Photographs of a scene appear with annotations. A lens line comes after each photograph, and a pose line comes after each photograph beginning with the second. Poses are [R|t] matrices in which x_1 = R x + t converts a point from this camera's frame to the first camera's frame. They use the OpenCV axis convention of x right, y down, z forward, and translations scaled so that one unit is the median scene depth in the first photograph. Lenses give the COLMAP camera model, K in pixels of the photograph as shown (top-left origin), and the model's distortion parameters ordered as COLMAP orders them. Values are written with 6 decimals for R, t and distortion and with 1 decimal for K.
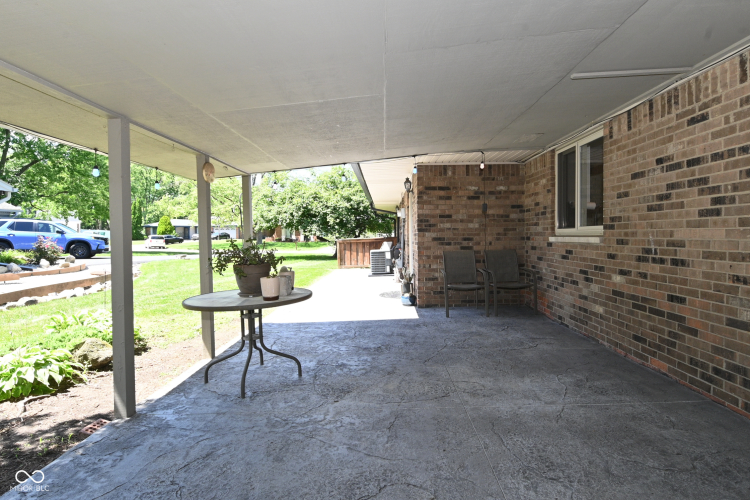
lens RADIAL K [[383.9, 0, 375.0], [0, 383.9, 250.0], [0, 0, 1]] dist [0.003277, -0.022174]
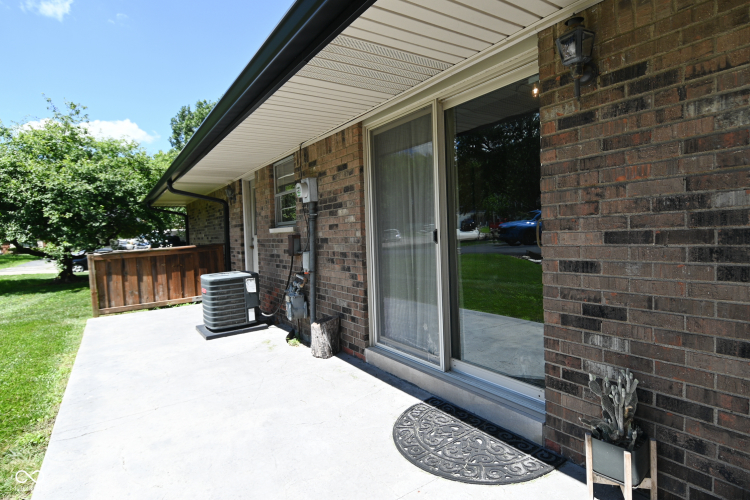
lens RADIAL K [[383.9, 0, 375.0], [0, 383.9, 250.0], [0, 0, 1]] dist [0.003277, -0.022174]
pose [[0.815455, -0.042182, 0.577281, -0.055835], [0.046023, 0.998909, 0.007979, -0.011800], [-0.576987, 0.020062, 0.816507, 0.301630]]
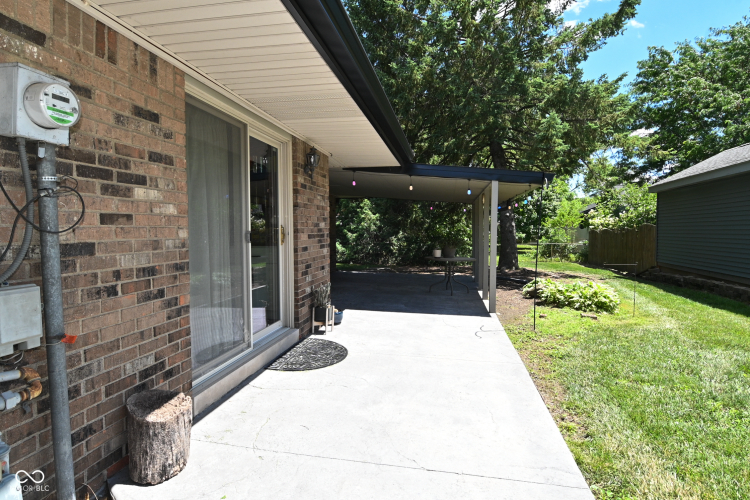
lens RADIAL K [[383.9, 0, 375.0], [0, 383.9, 250.0], [0, 0, 1]] dist [0.003277, -0.022174]
pose [[-0.985522, 0.003404, 0.169512, 0.074071], [0.018387, 0.996047, 0.086900, -0.088646], [-0.168547, 0.088759, -0.981689, 2.147289]]
